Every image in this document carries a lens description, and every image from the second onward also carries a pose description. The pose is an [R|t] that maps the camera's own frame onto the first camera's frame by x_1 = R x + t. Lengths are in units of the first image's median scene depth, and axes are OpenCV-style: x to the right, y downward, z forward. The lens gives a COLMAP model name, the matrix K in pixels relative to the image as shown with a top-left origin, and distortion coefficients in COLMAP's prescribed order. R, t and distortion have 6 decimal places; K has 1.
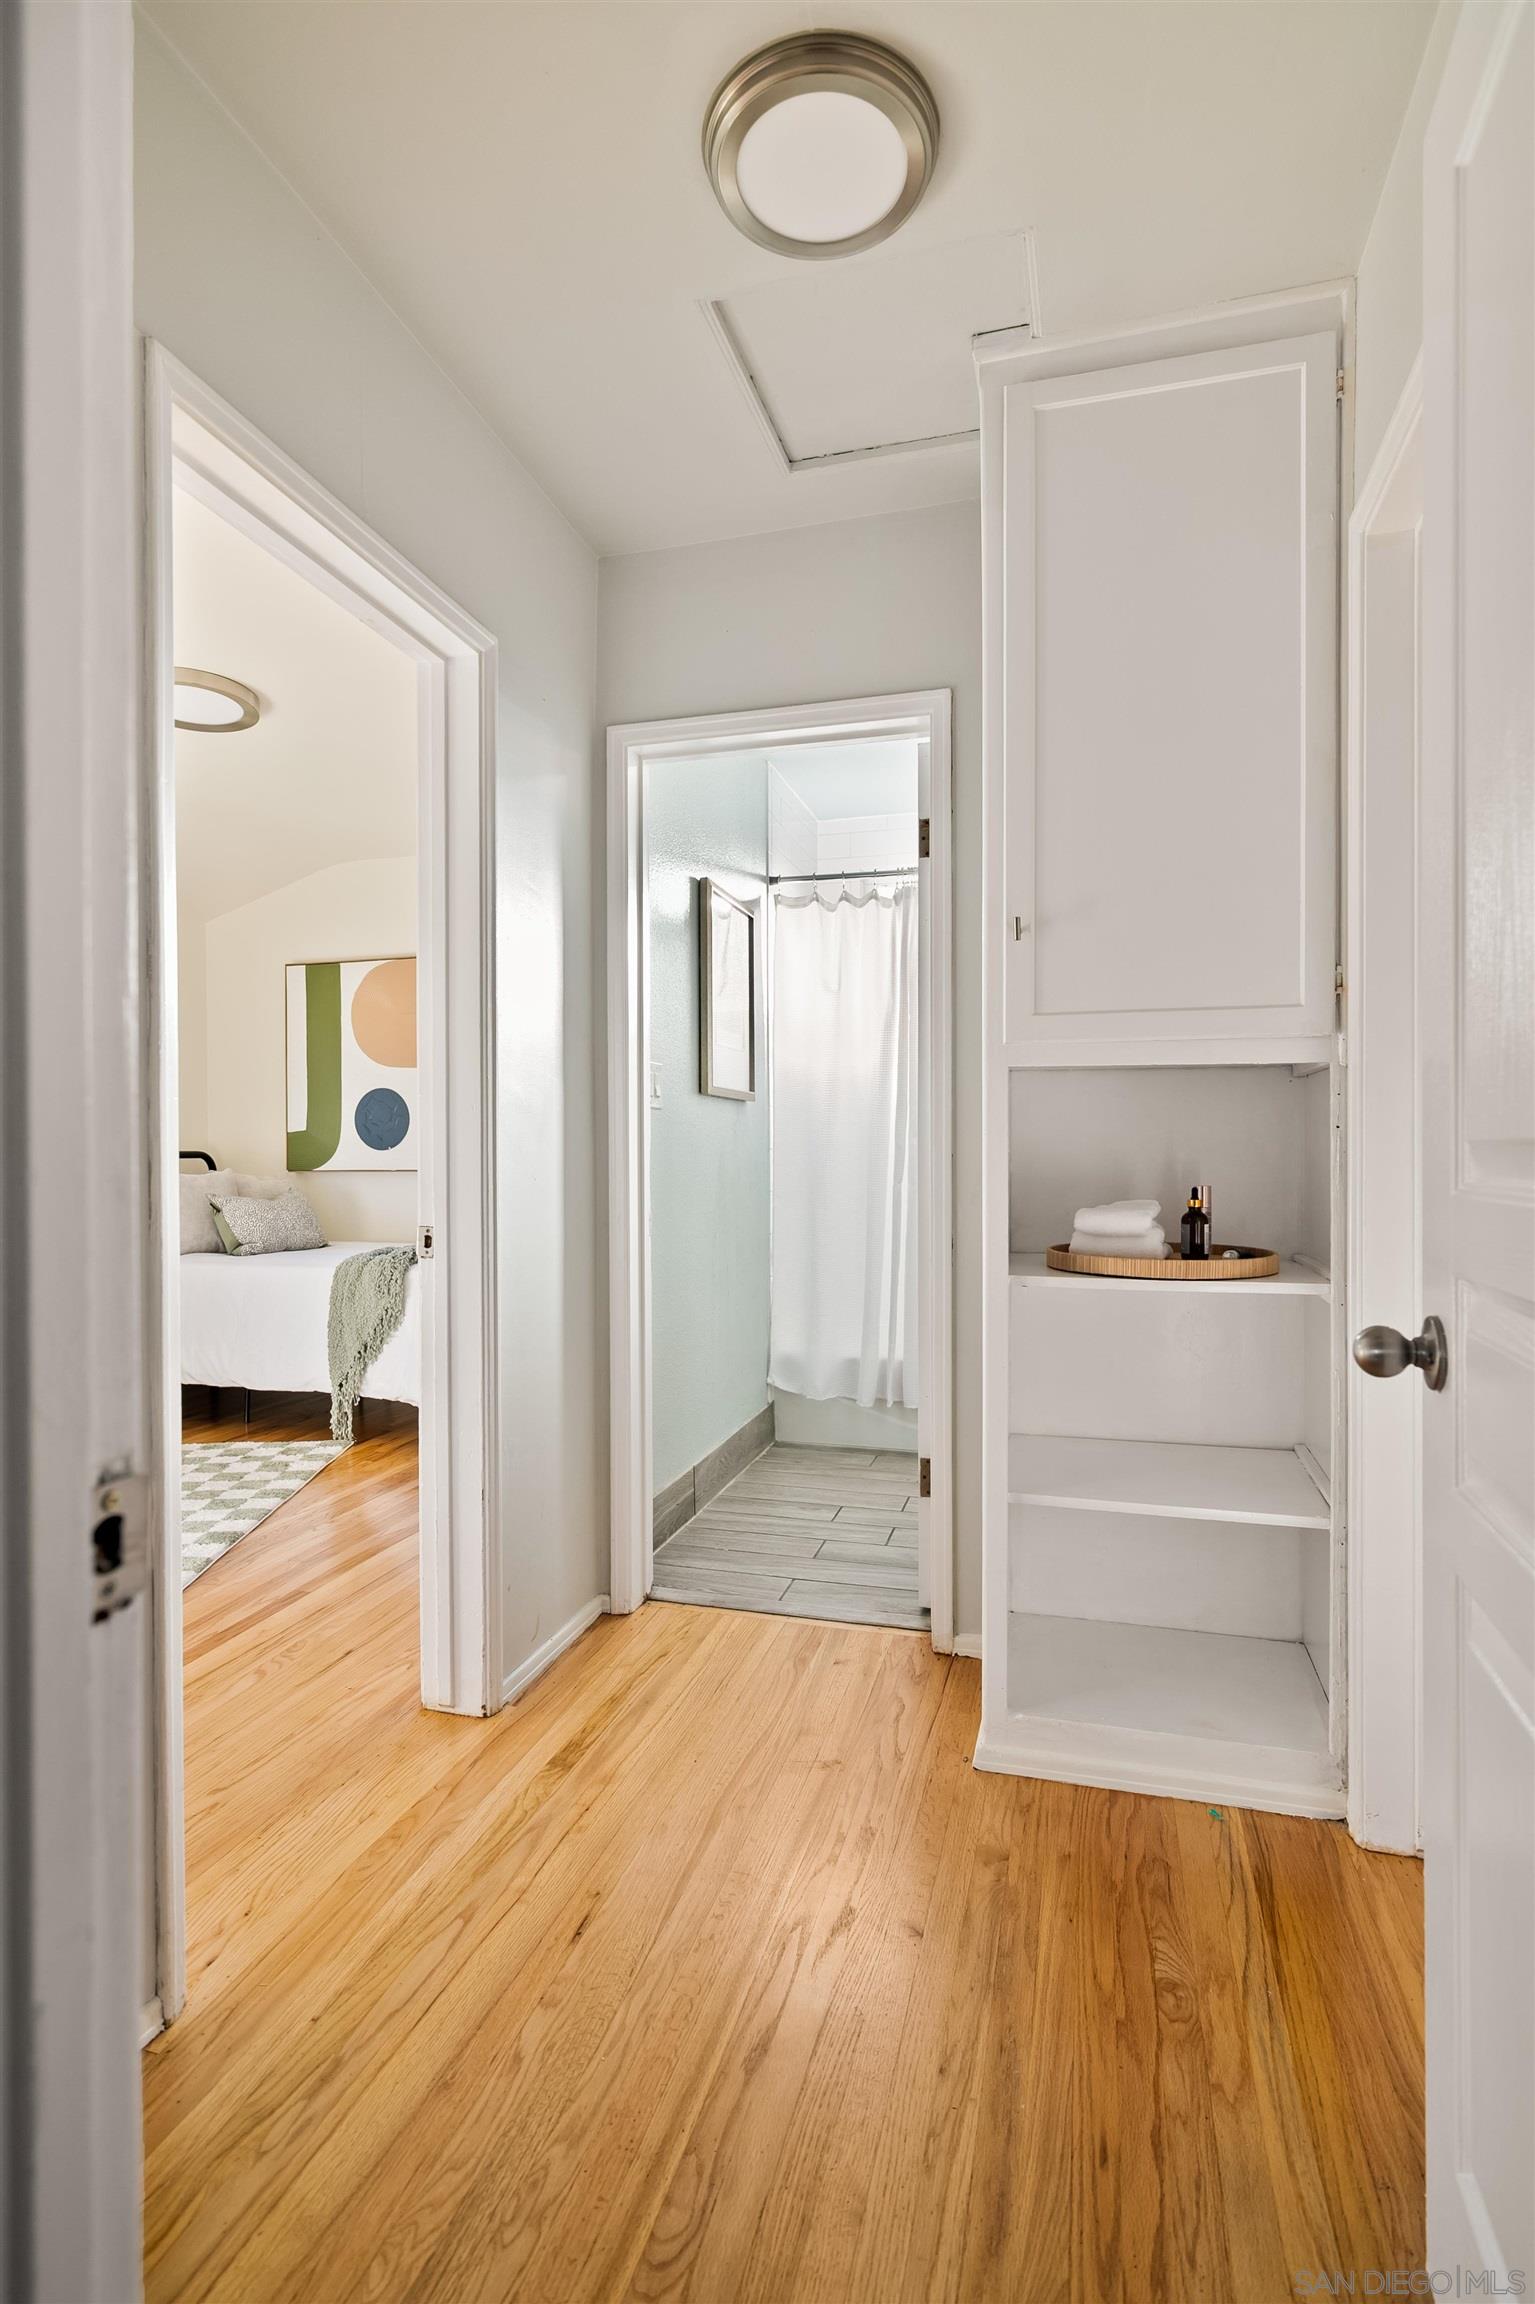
lens RADIAL K [[1145.4, 0, 767.5], [0, 1145.4, 1152.0], [0, 0, 1]] dist [0.002221, 0.000163]
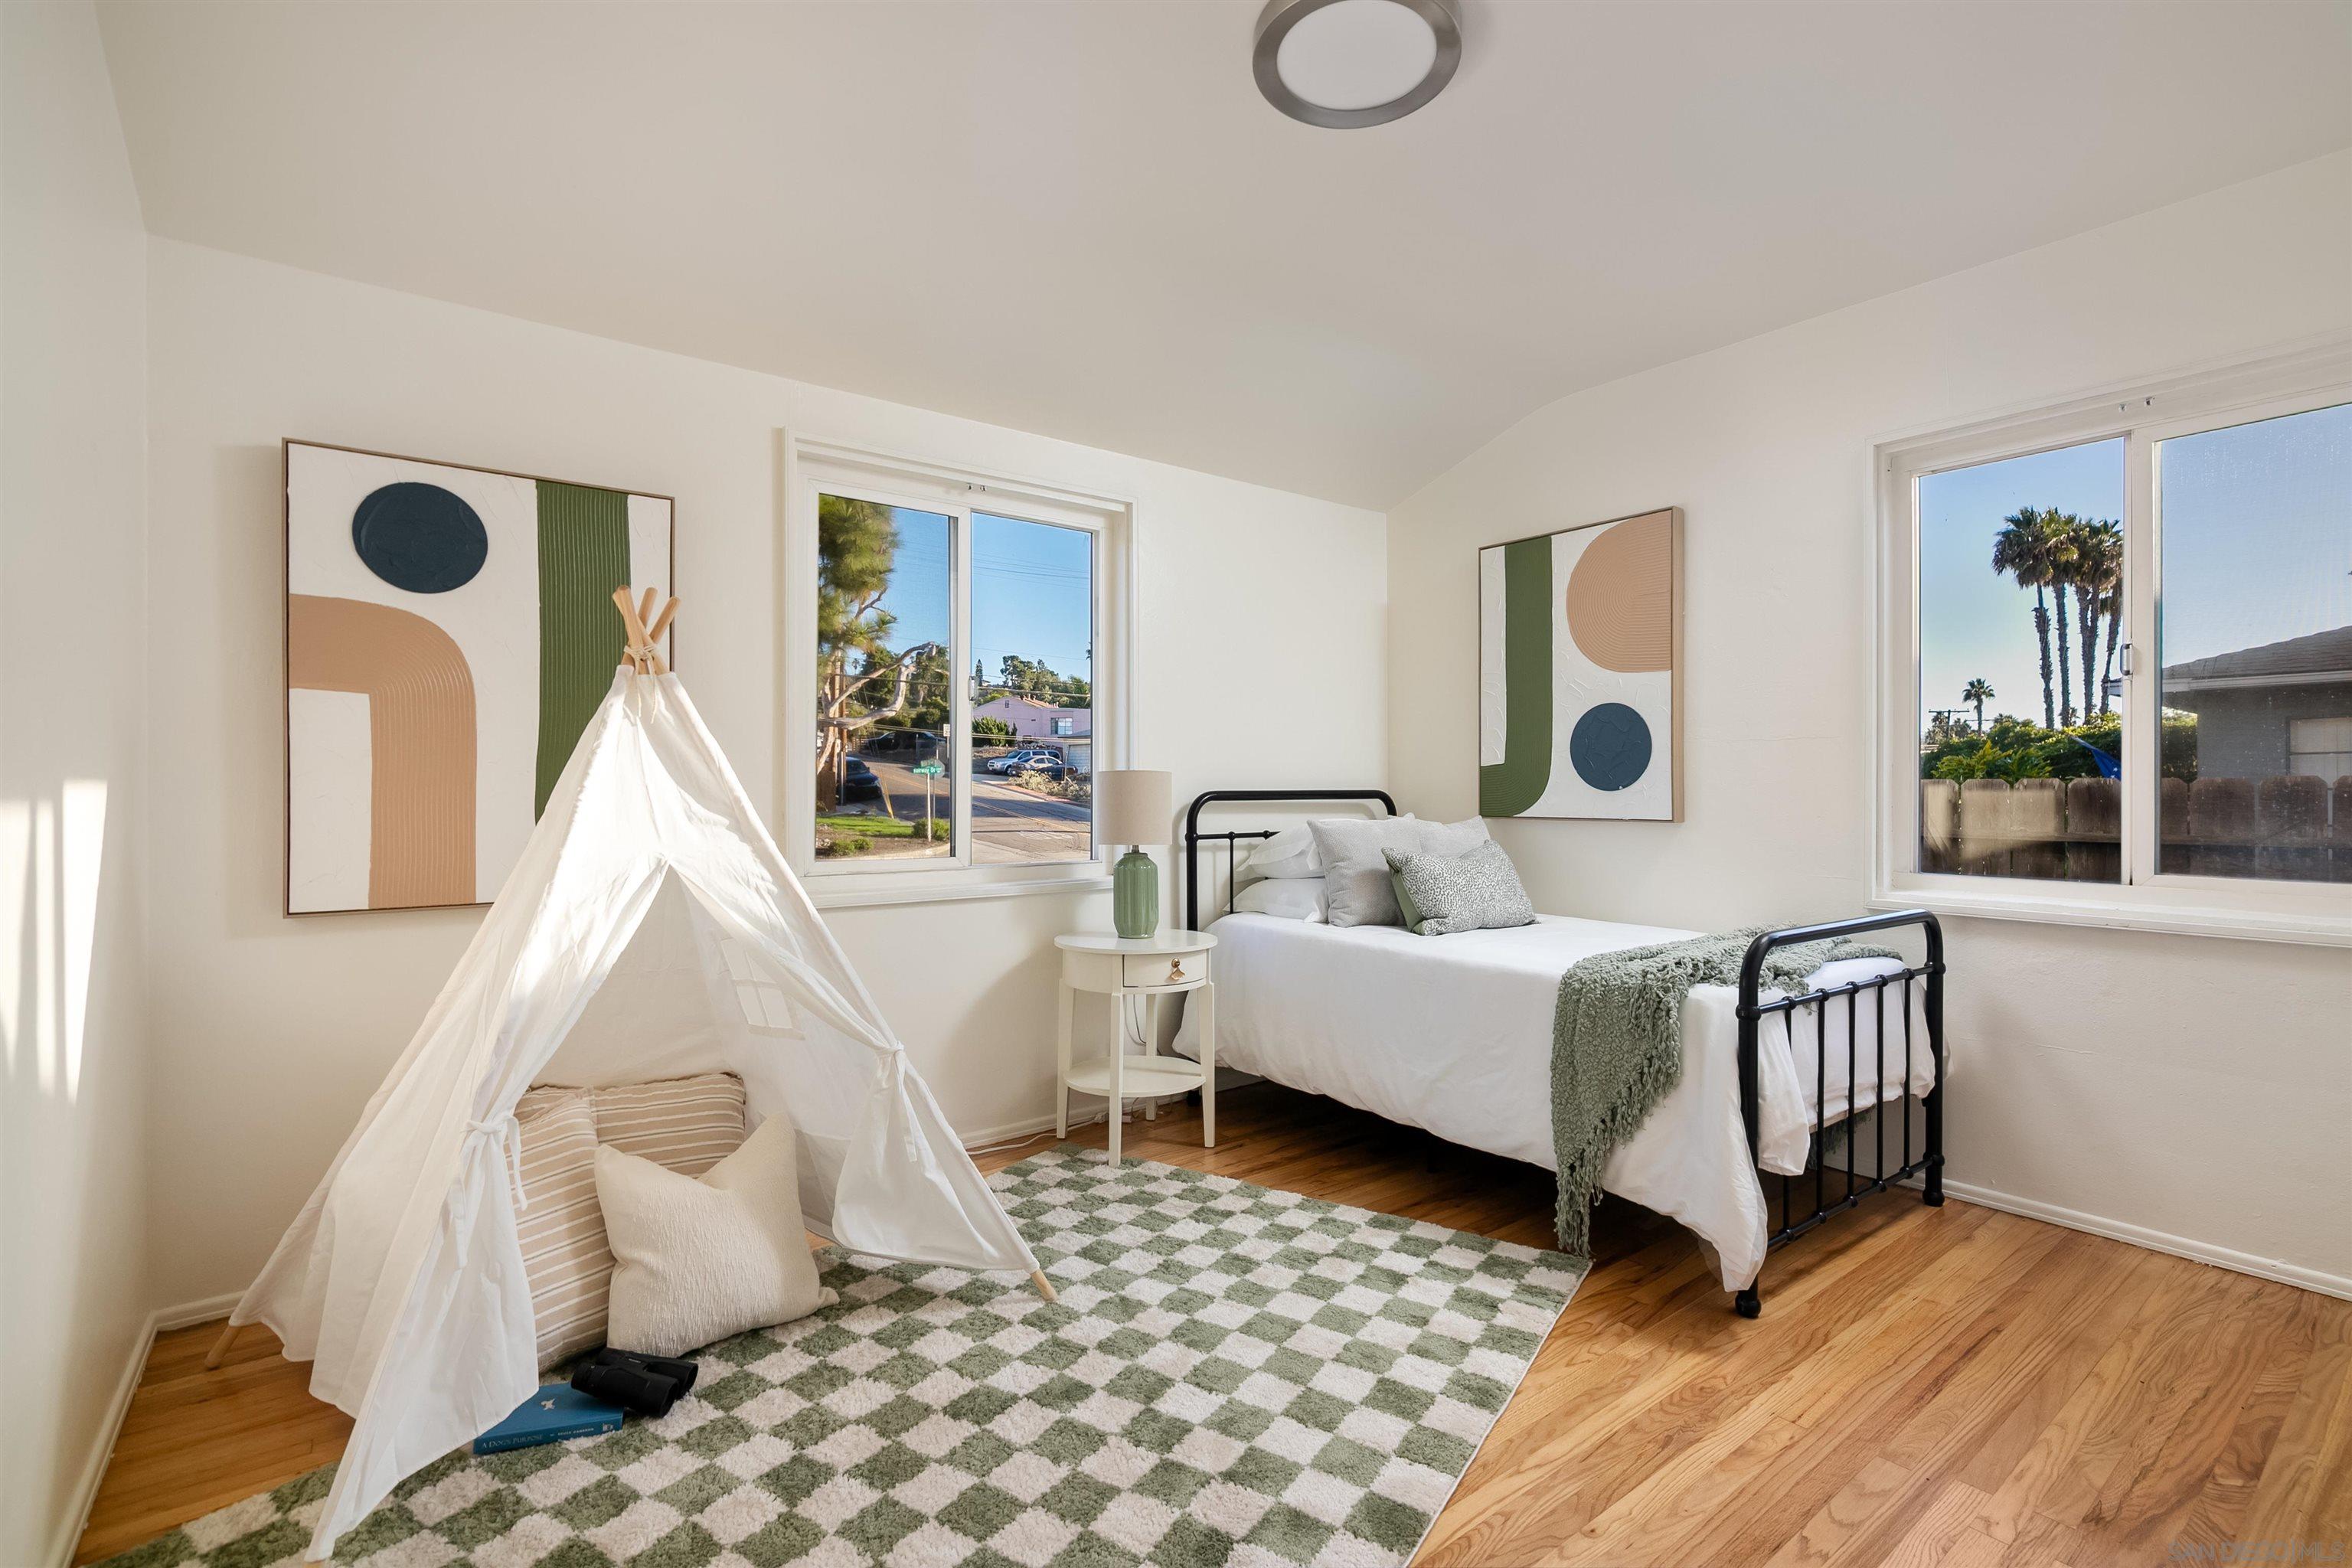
lens RADIAL K [[1070.5, 0, 1203.3], [0, 1070.5, 792.3], [0, 0, 1]] dist [-0.003276, -0.000132]
pose [[0.806527, 0.006937, -0.591157, -0.169621], [-0.003184, 0.999968, 0.007390, -0.004984], [0.591189, -0.004078, 0.806523, 0.363719]]
